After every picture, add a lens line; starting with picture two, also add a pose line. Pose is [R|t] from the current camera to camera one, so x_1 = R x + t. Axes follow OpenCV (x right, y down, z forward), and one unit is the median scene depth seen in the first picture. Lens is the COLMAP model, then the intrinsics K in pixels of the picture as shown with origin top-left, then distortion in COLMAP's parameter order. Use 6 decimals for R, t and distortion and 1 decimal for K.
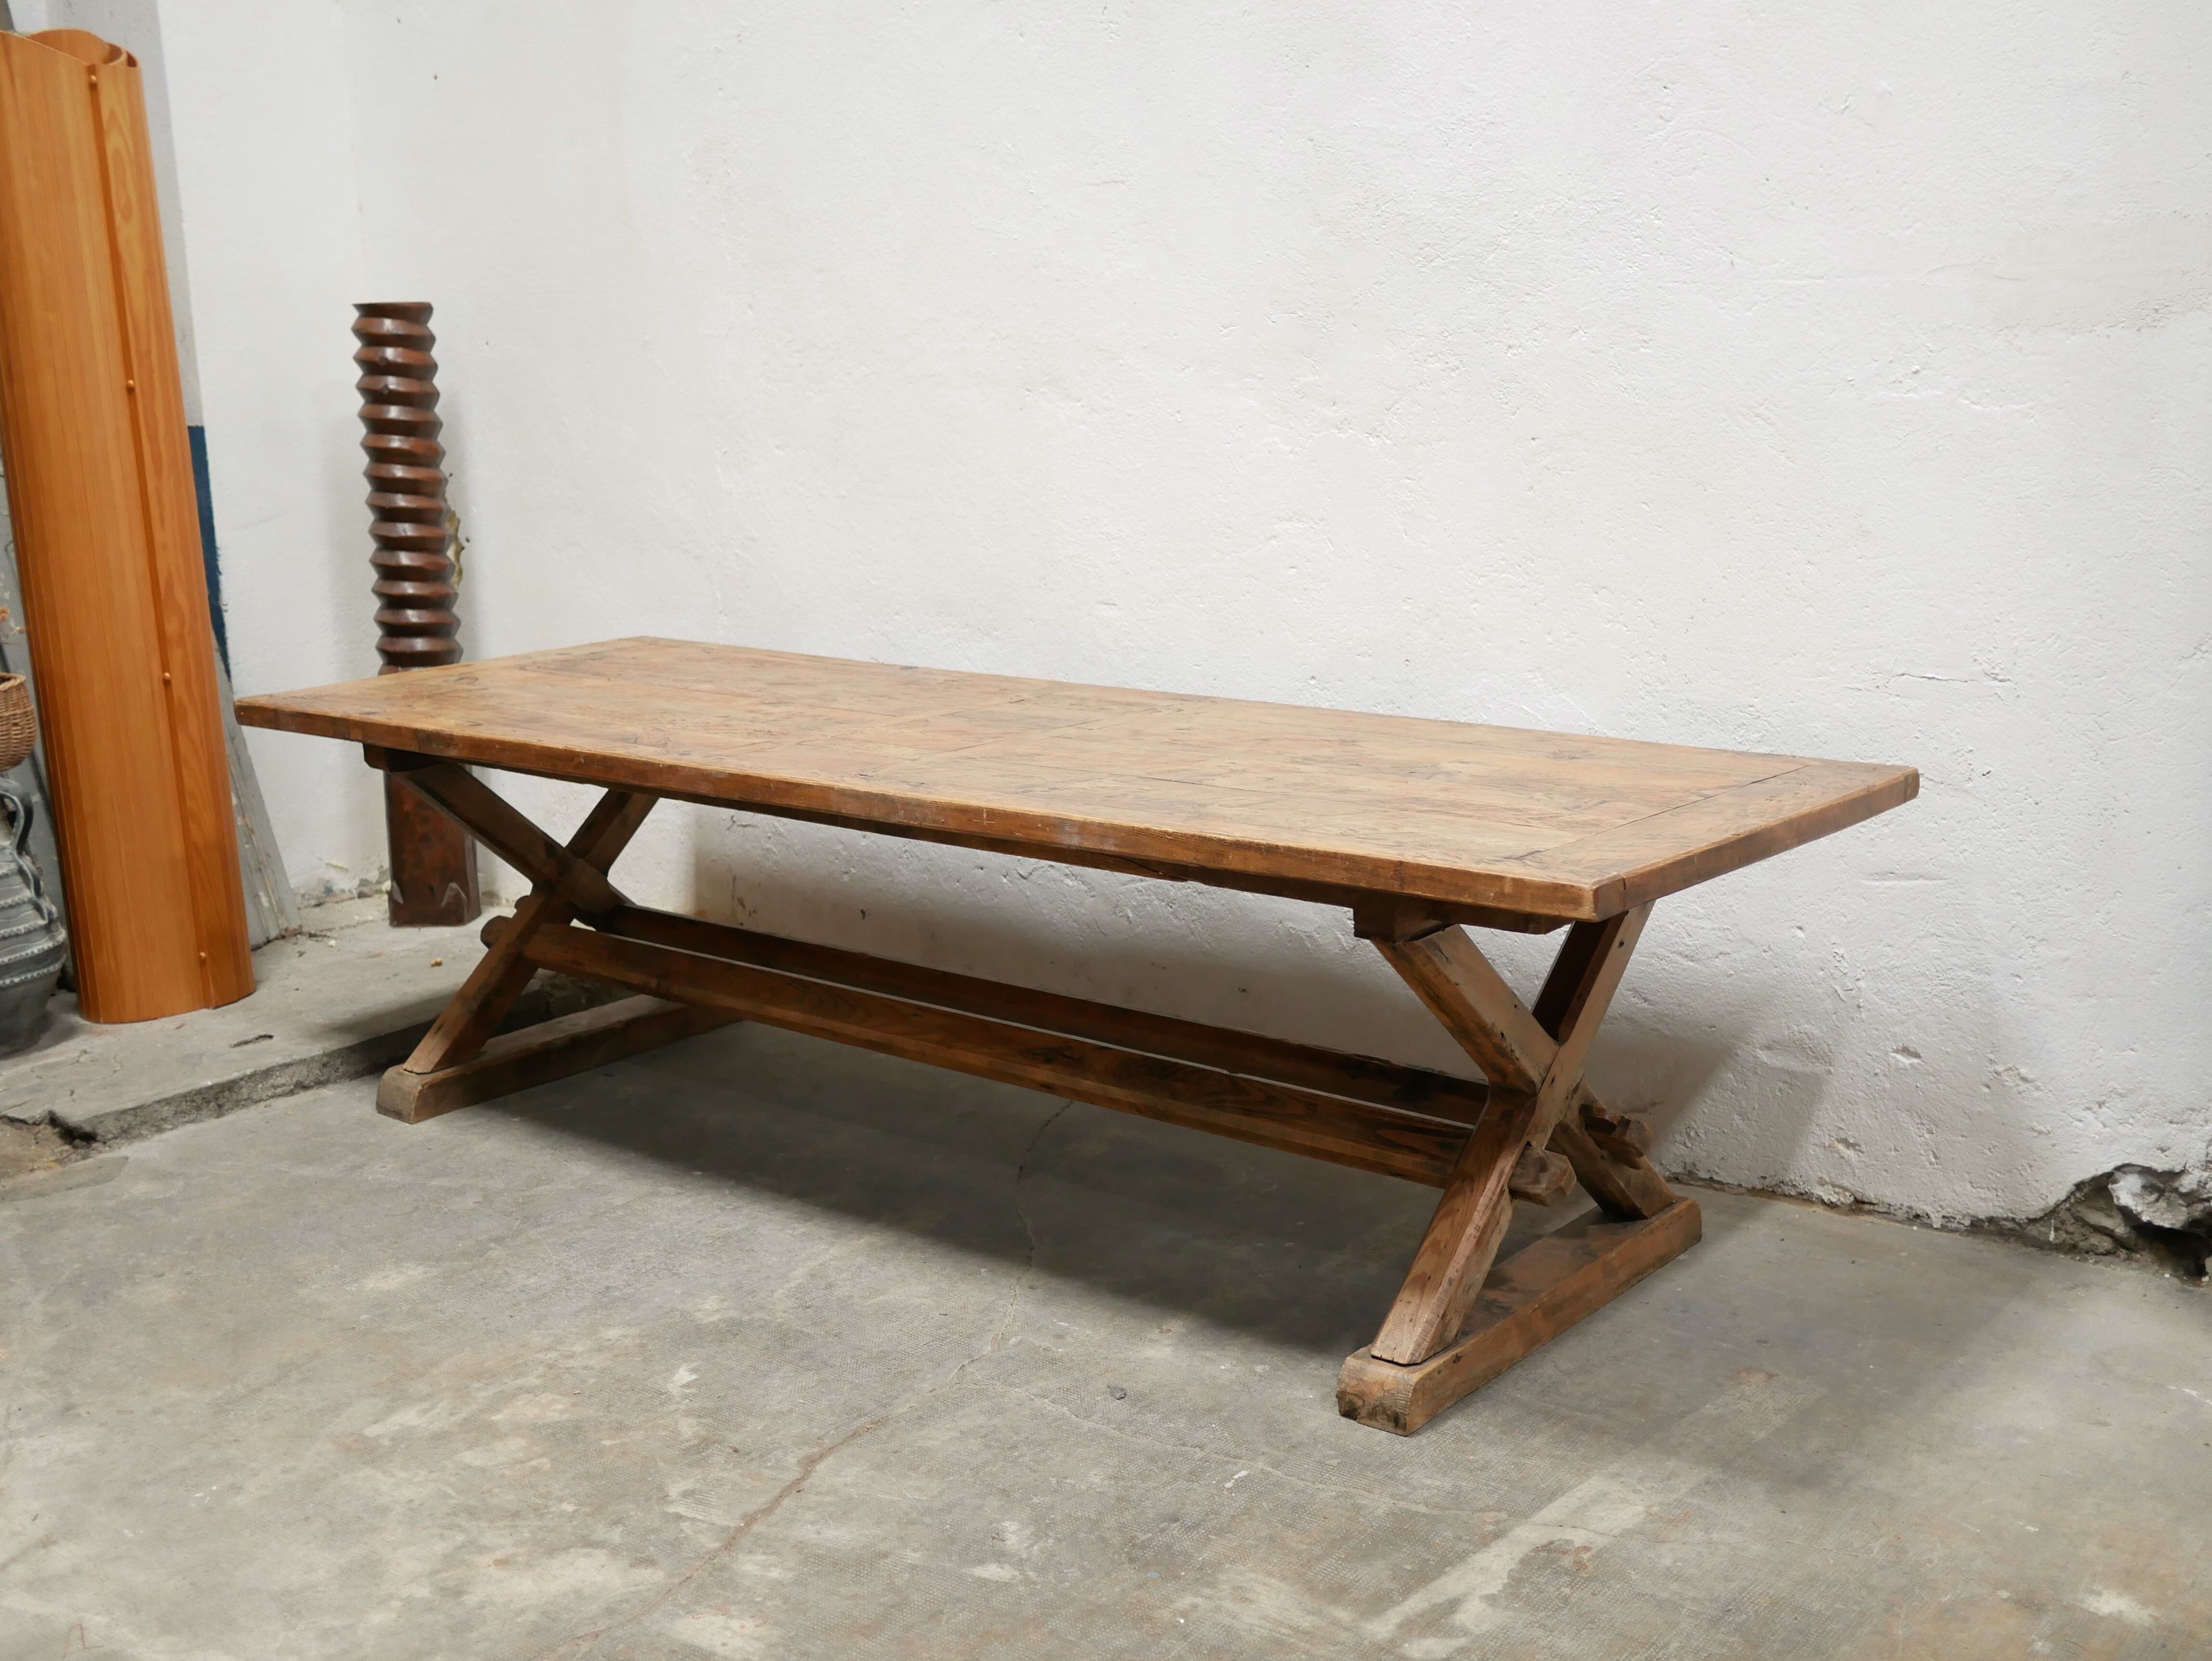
lens RADIAL K [[2494.9, 0, 1096.3], [0, 2494.9, 827.8], [0, 0, 1]] dist [-0.014574, 0.000000]
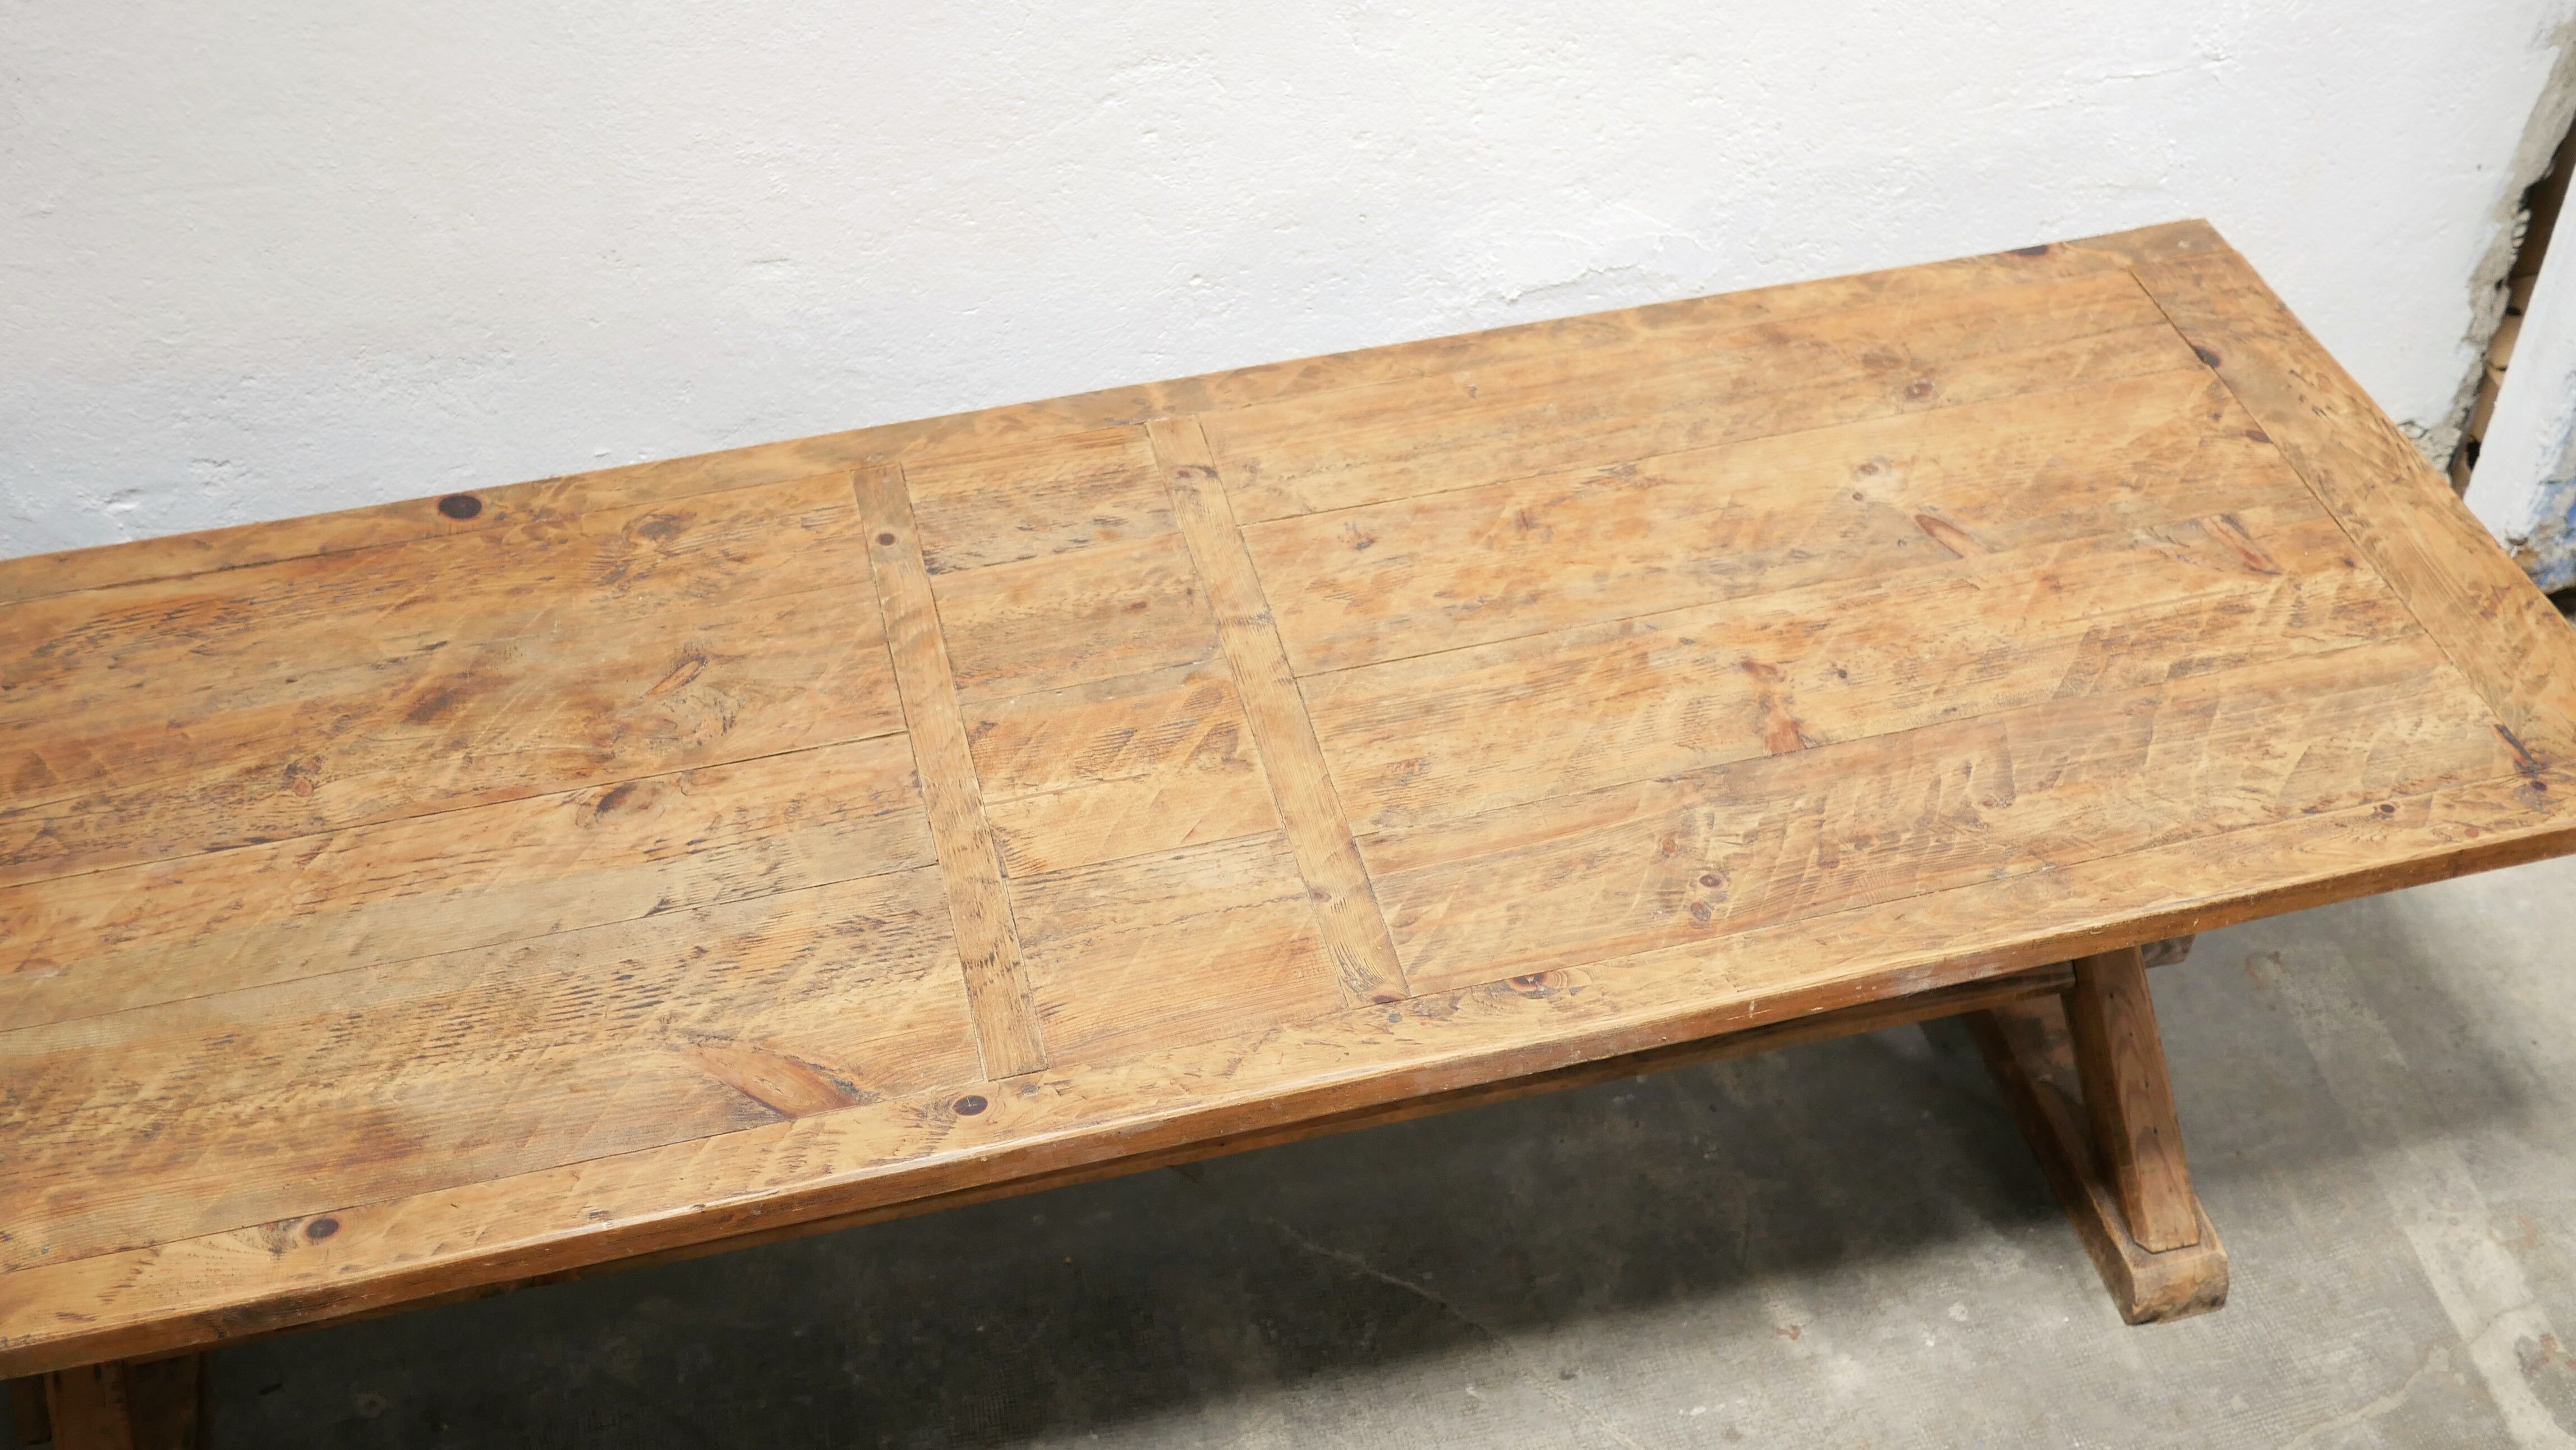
lens RADIAL K [[2903.4, 0, 1290.4], [0, 2903.4, 717.8], [0, 0, 1]] dist [-0.012327, 0.000000]
pose [[0.605561, -0.540364, 0.584211, -0.444553], [0.166127, 0.803783, 0.571257, -0.442579], [-0.778266, -0.248878, 0.576509, 0.610824]]
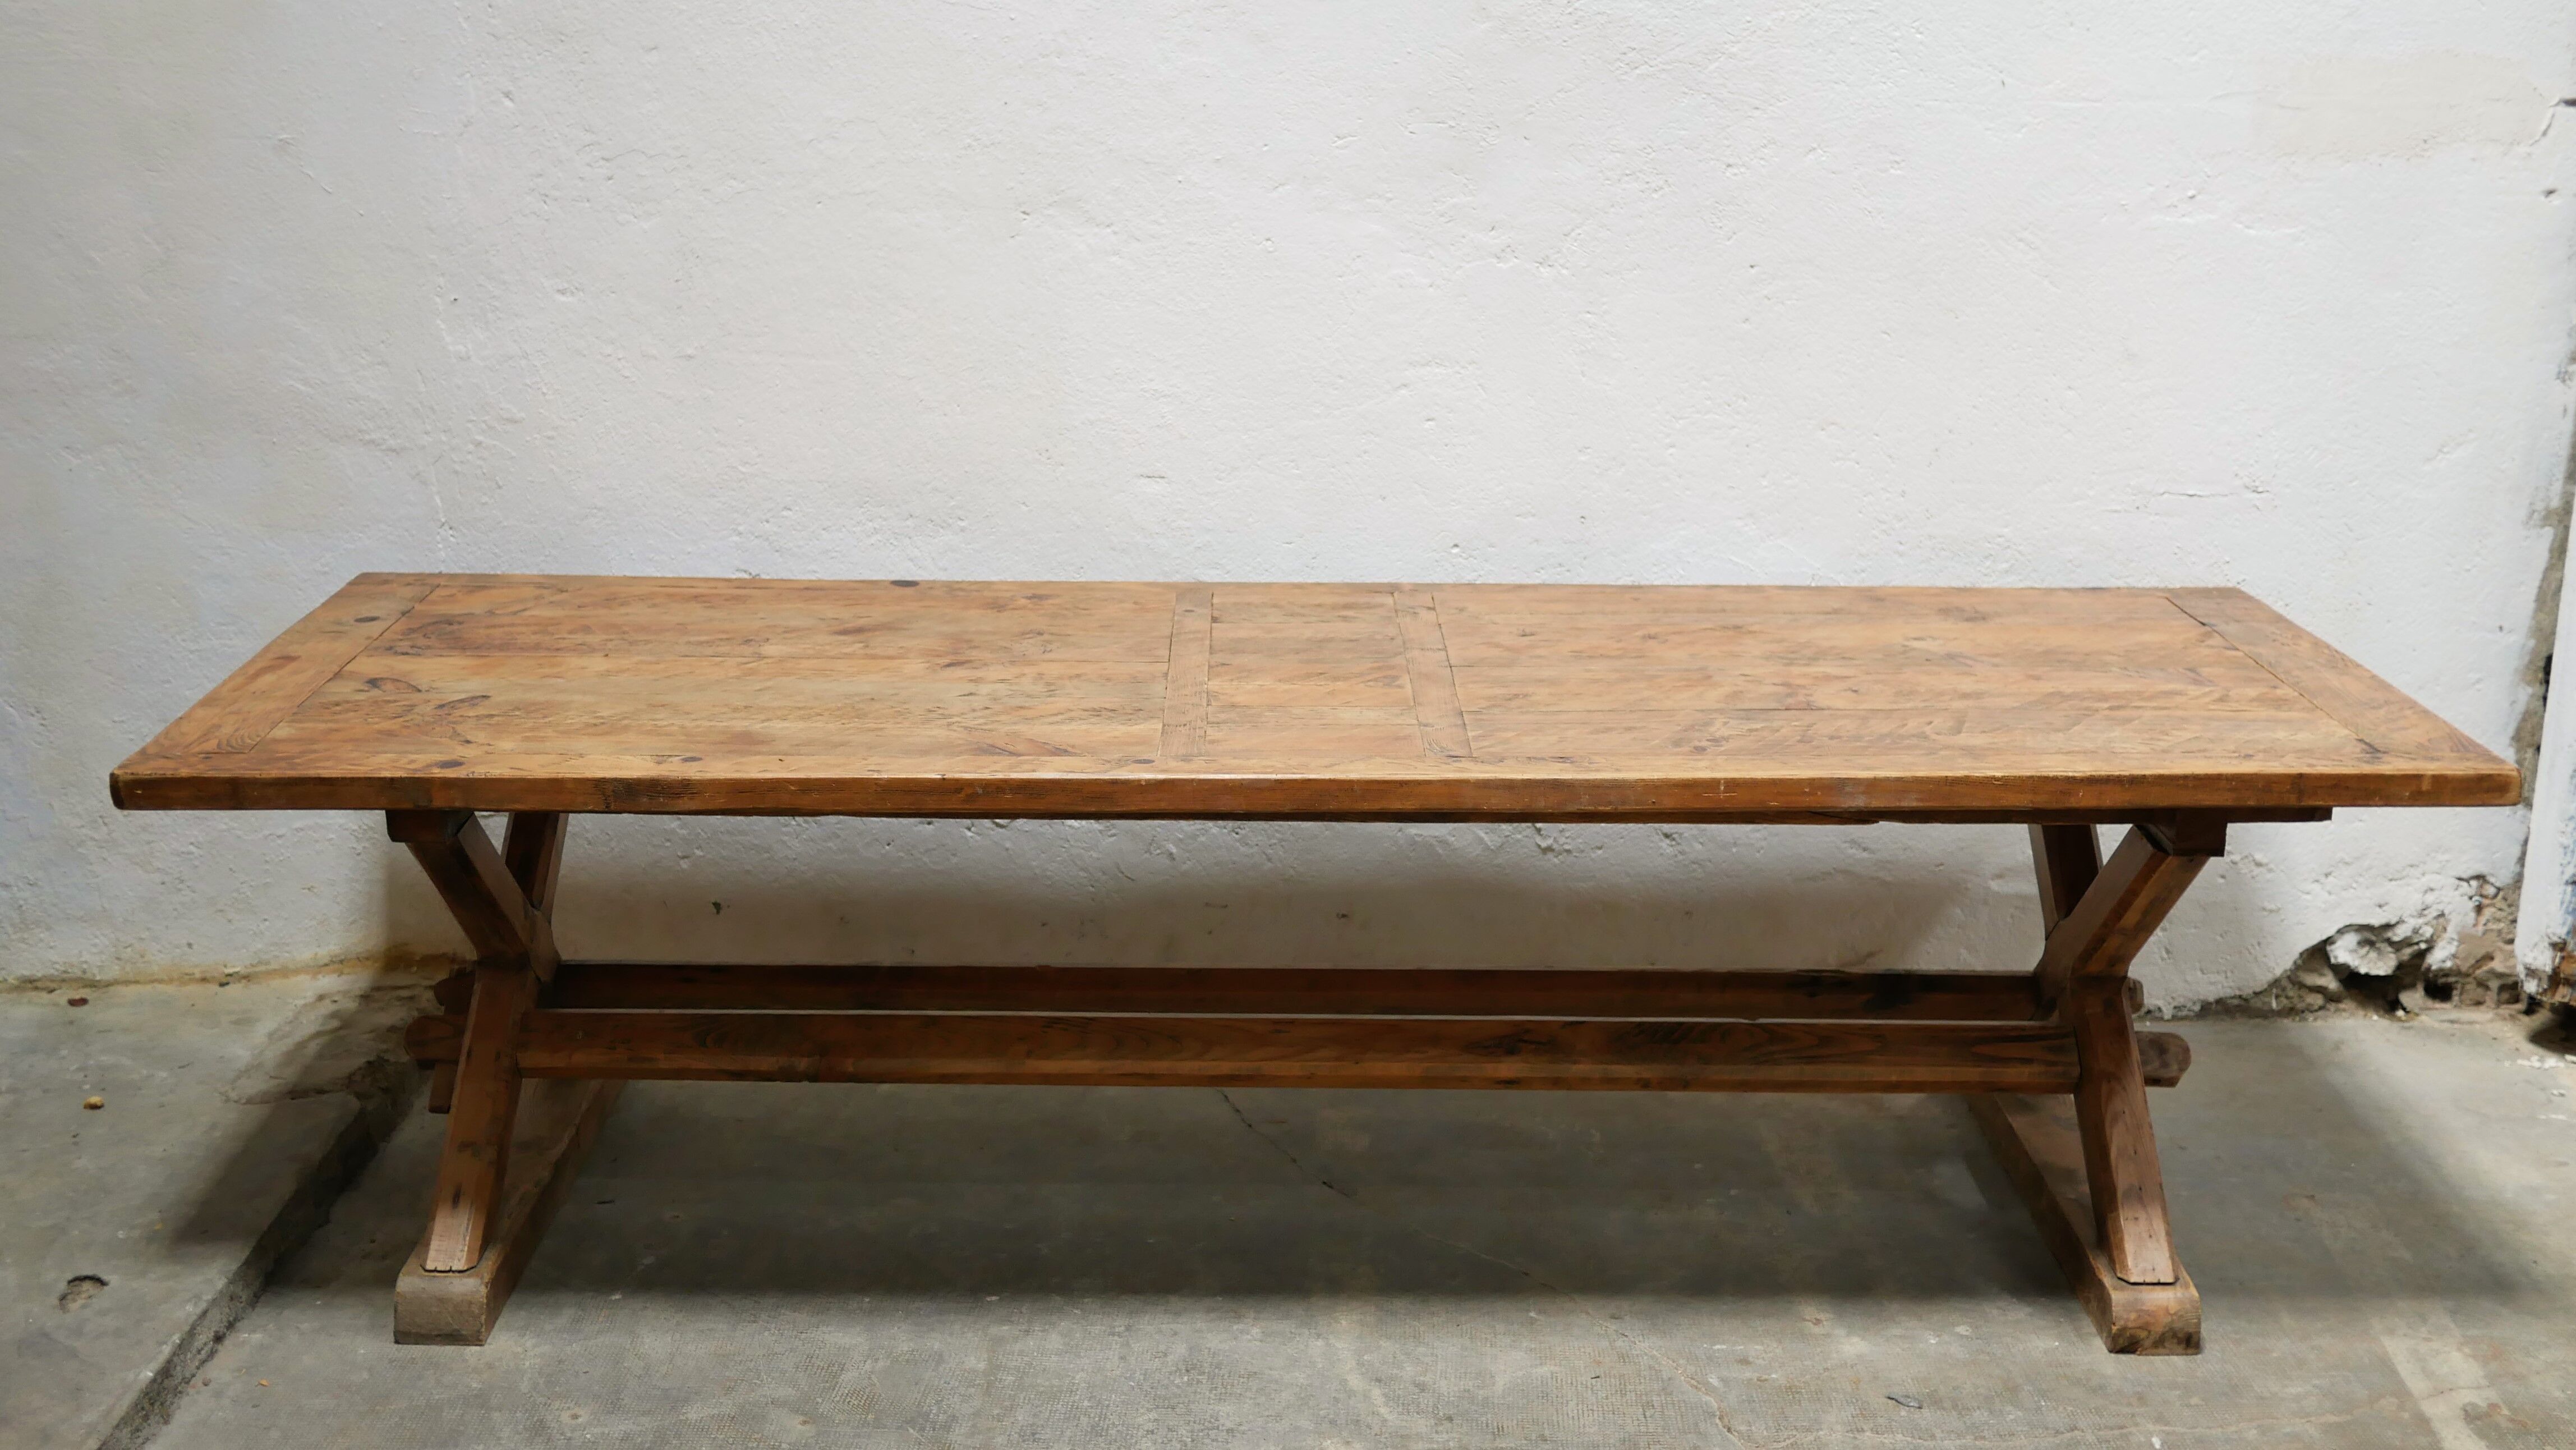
lens RADIAL K [[2903.4, 0, 1290.7], [0, 2903.4, 718.5], [0, 0, 1]] dist [-0.012327, 0.000000]
pose [[0.771743, -0.150992, 0.617750, -0.671767], [0.108299, 0.988419, 0.106296, -0.130791], [-0.626646, -0.015132, 0.779157, 0.292628]]
